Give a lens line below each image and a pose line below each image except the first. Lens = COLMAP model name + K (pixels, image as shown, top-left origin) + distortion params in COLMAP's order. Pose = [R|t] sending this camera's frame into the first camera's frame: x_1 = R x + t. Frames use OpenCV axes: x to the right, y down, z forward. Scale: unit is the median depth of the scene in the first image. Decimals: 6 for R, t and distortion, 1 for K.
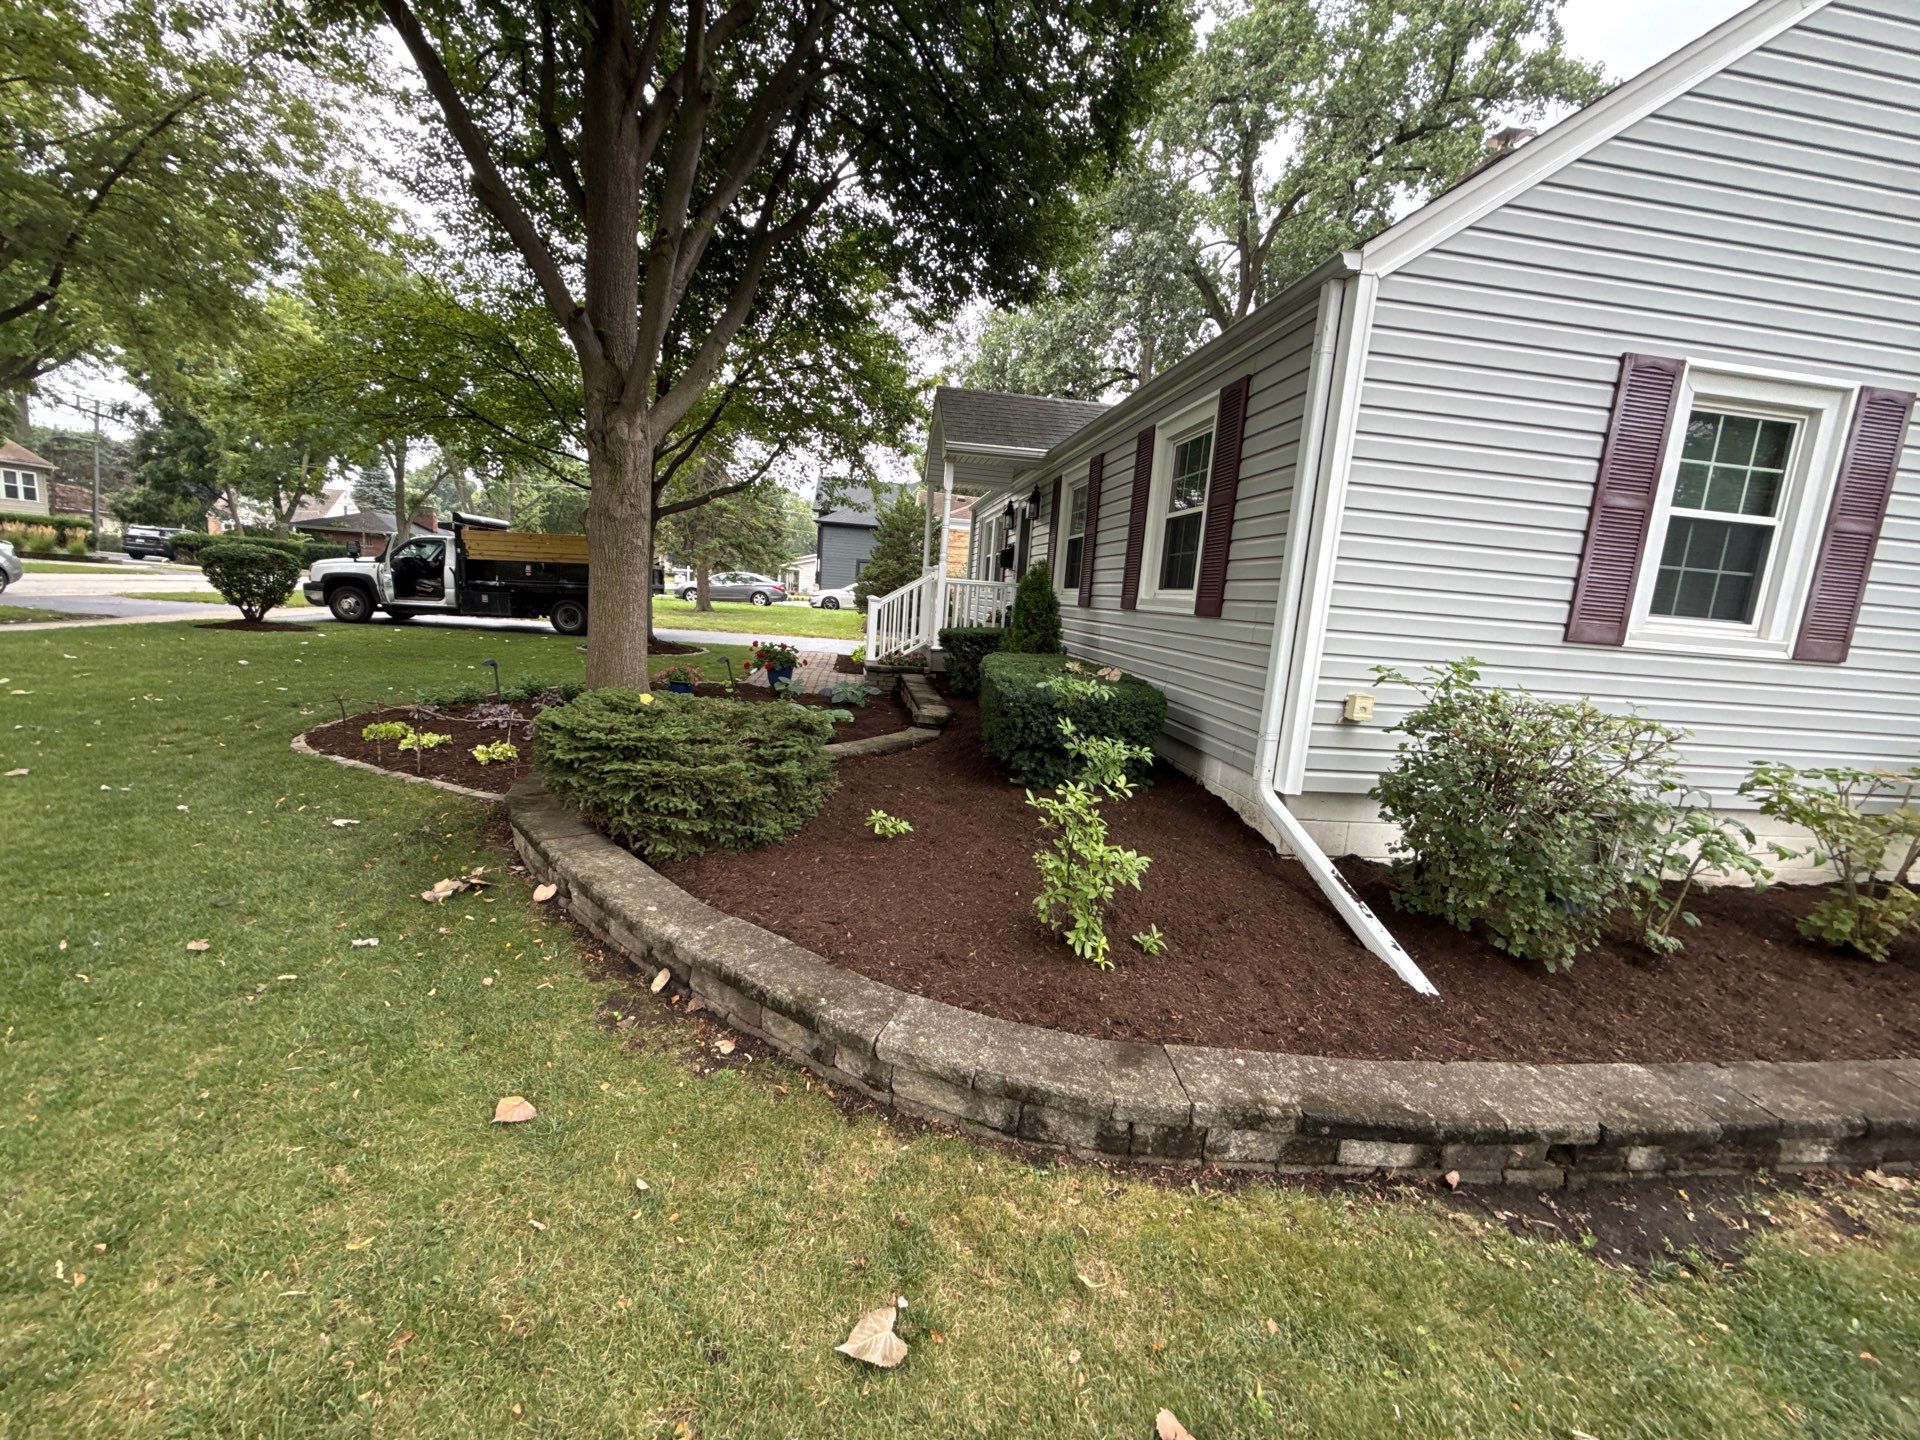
lens RADIAL K [[759.0, 0, 963.0], [0, 759.0, 713.7], [0, 0, 1]] dist [-0.000715, -0.000328]
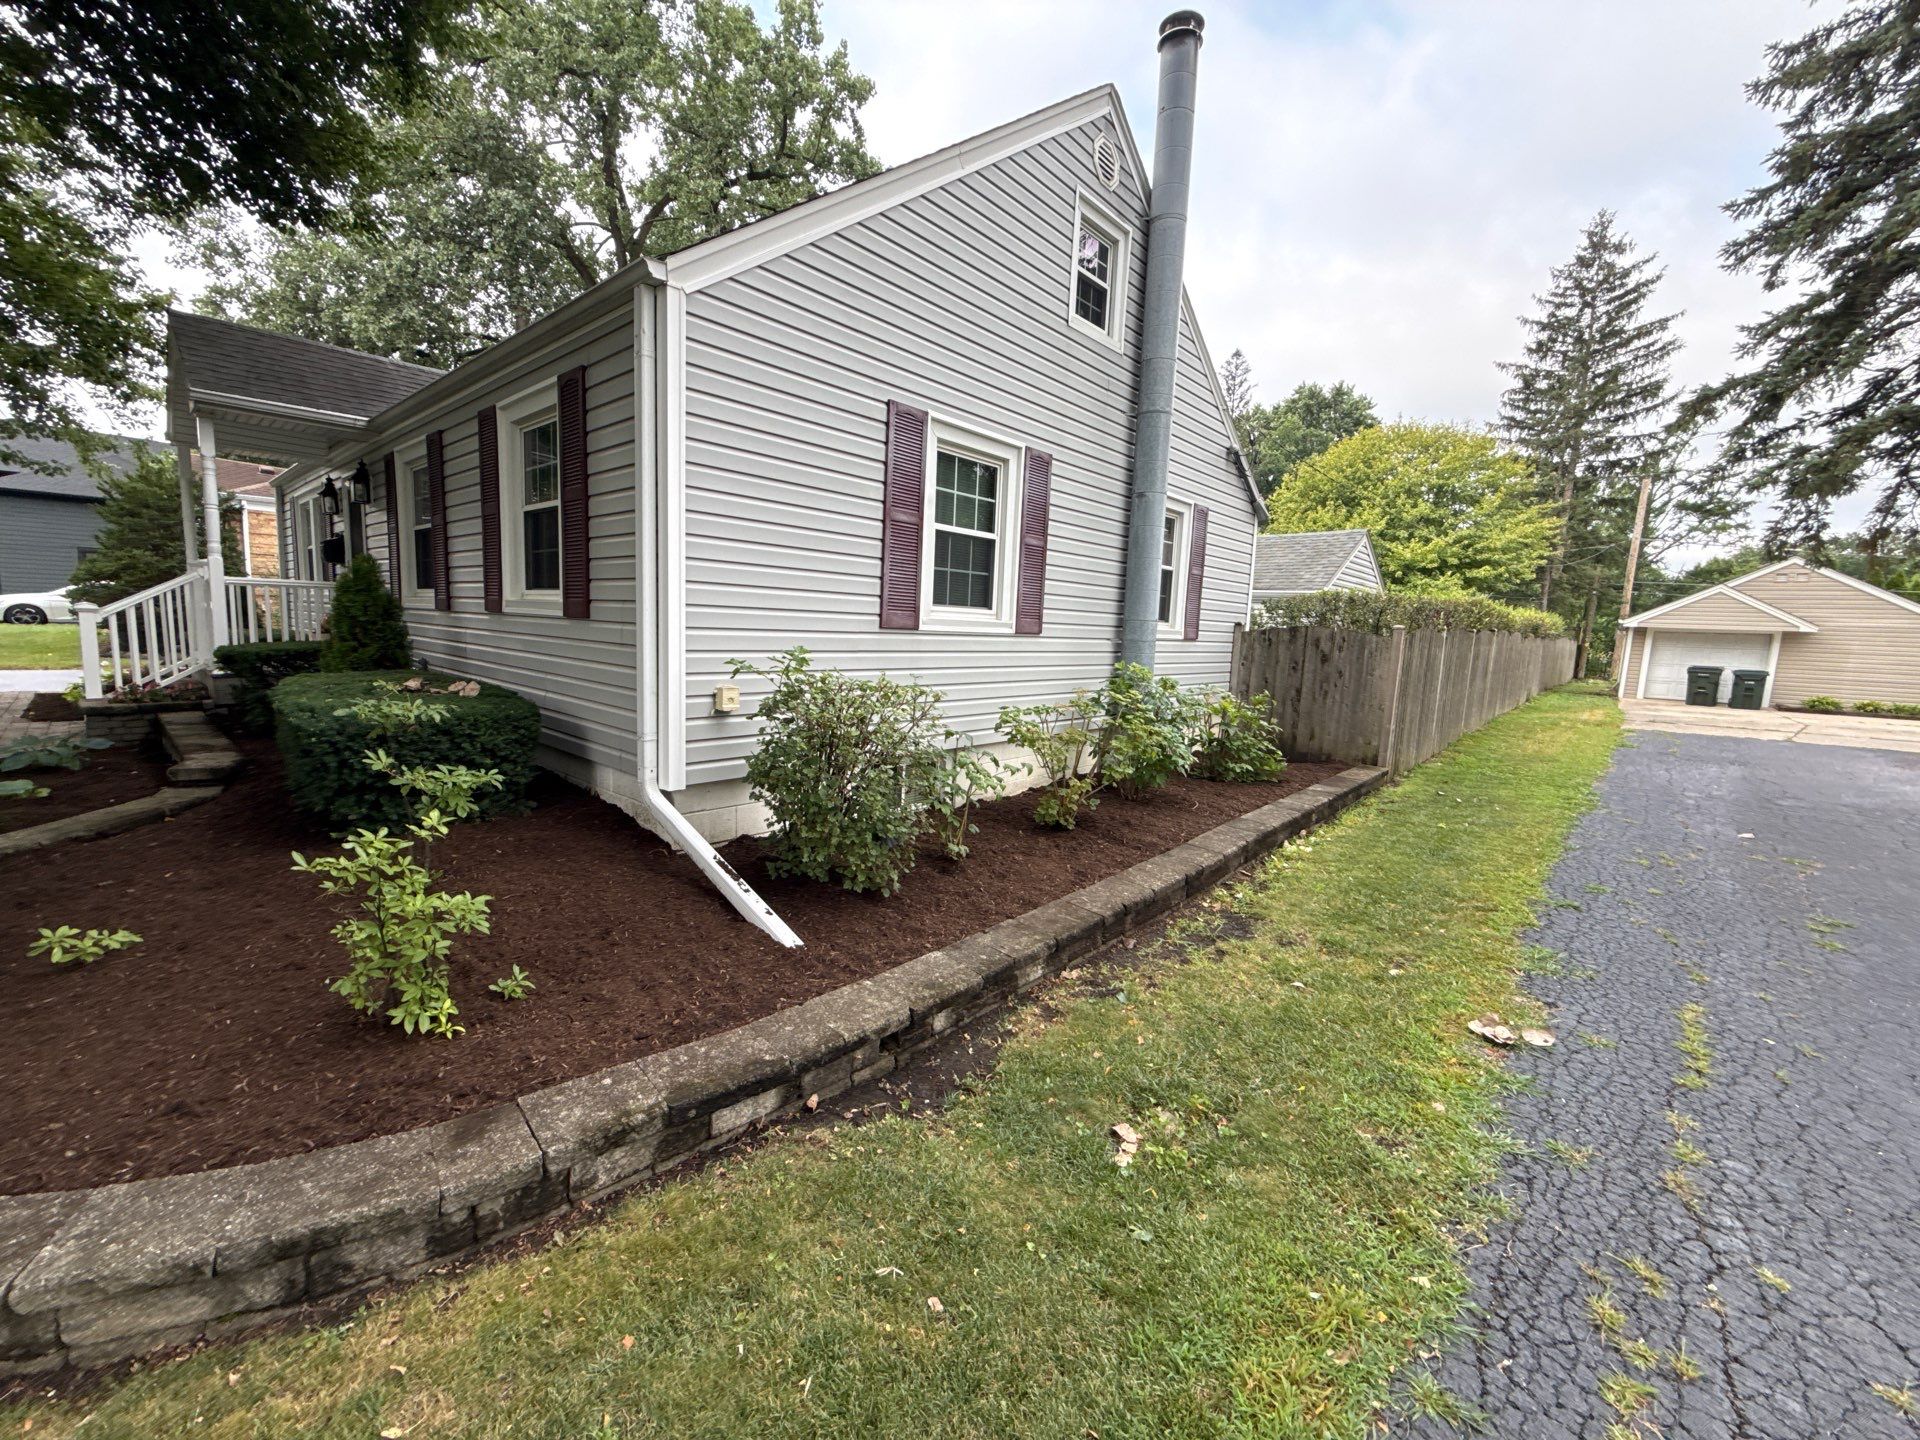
lens RADIAL K [[759.0, 0, 960.7], [0, 759.0, 710.7], [0, 0, 1]] dist [-0.000715, -0.000328]
pose [[0.757453, -0.115282, 0.642631, 0.079164], [0.115357, 0.992433, 0.042064, 0.001631], [-0.642618, 0.042271, 0.765020, -0.025582]]
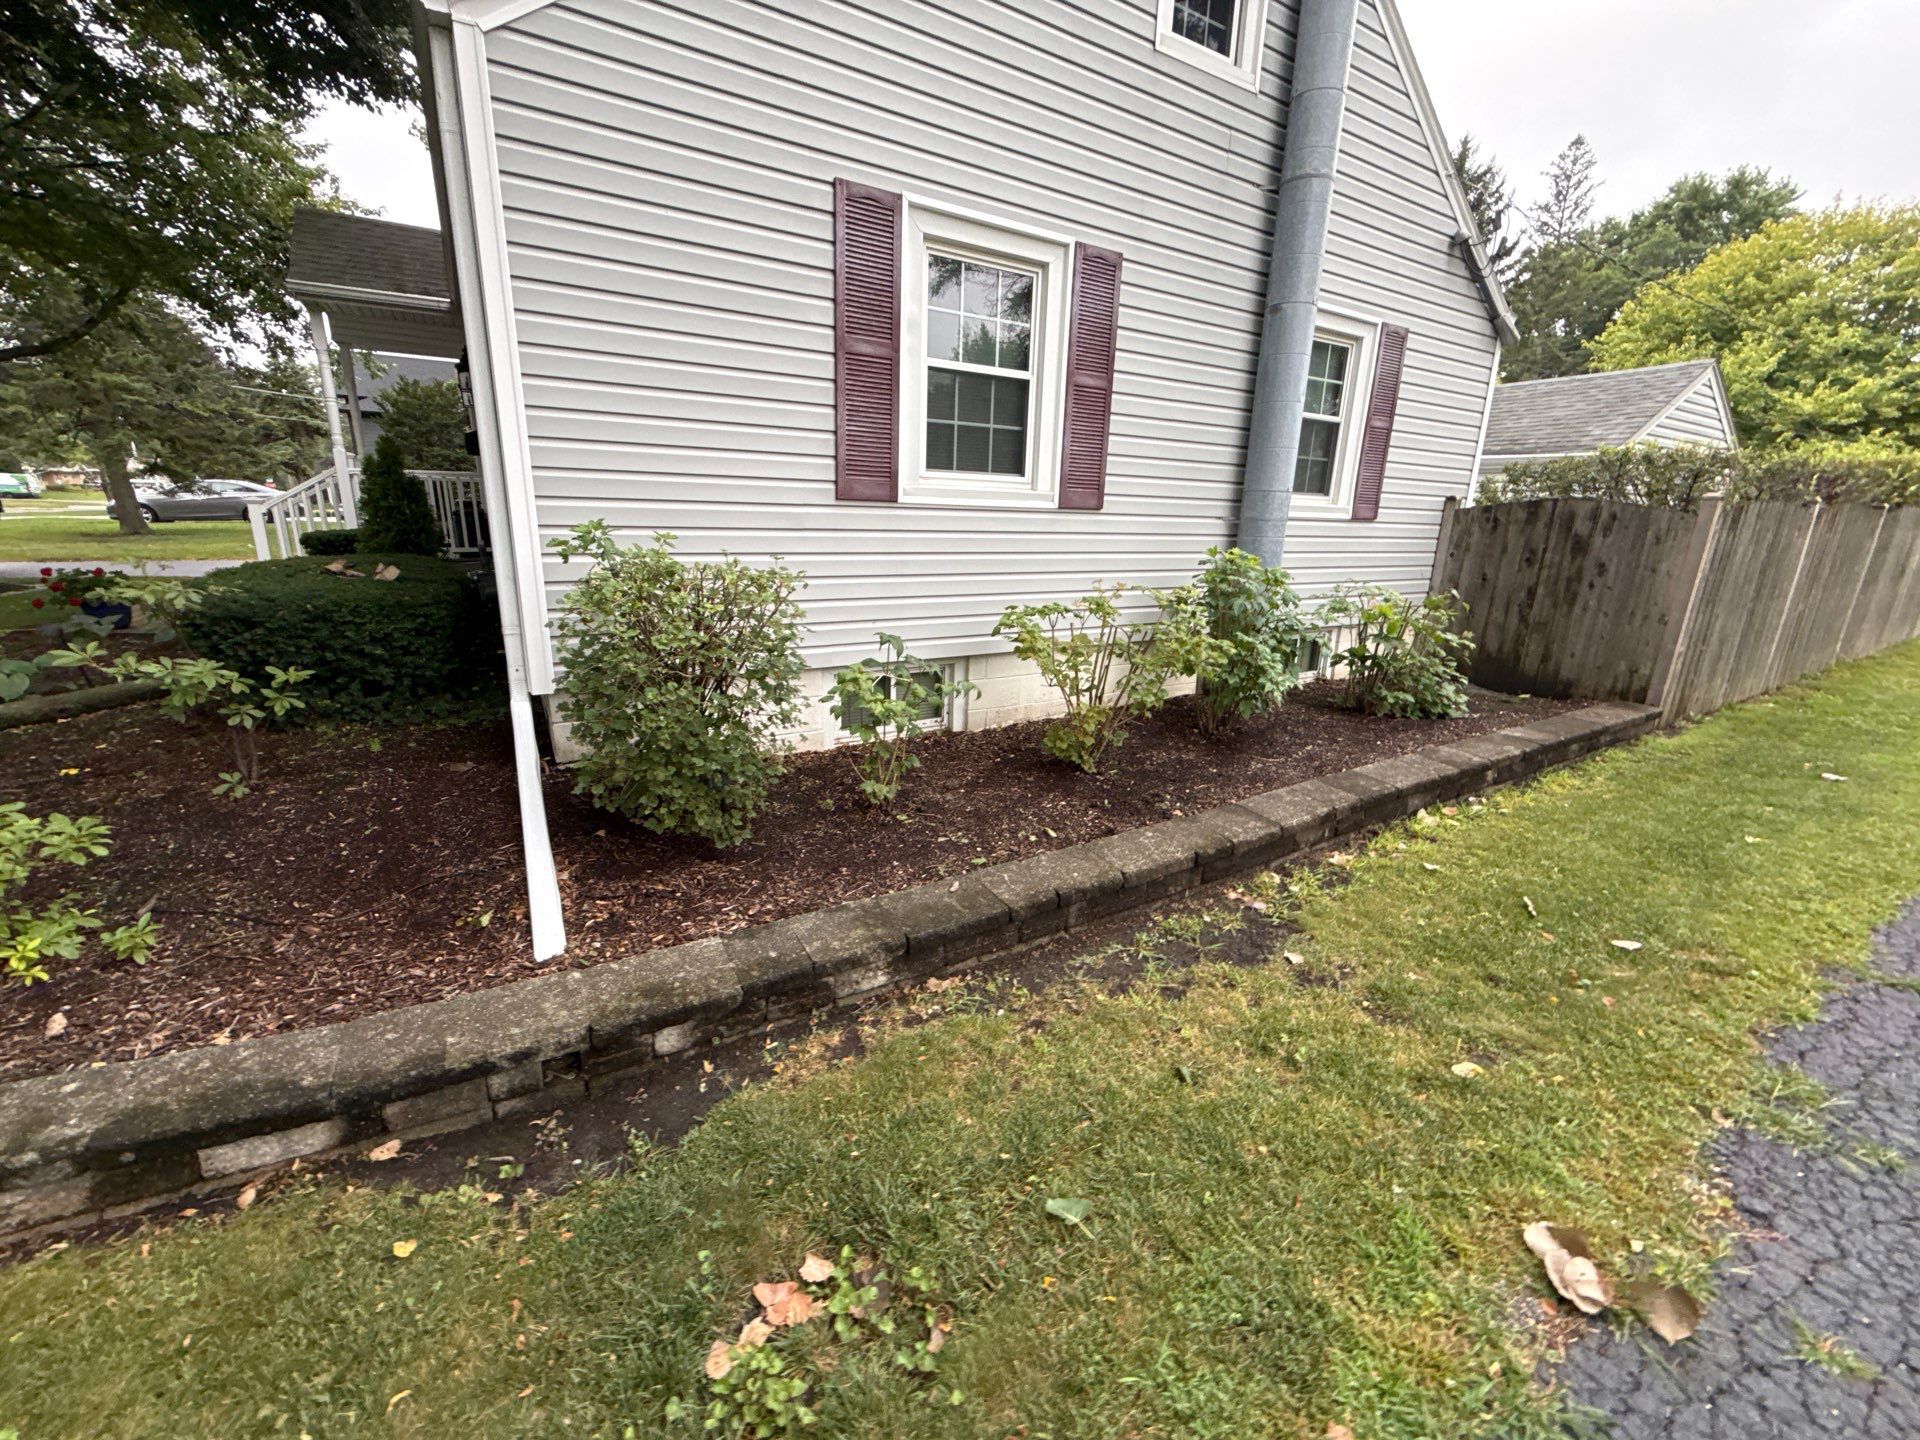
lens RADIAL K [[759.0, 0, 960.4], [0, 759.0, 713.5], [0, 0, 1]] dist [-0.000715, -0.000328]
pose [[0.915778, -0.148393, 0.373270, 0.523169], [0.100219, 0.984281, 0.145423, 0.048088], [-0.388983, -0.095766, 0.916254, 0.020518]]
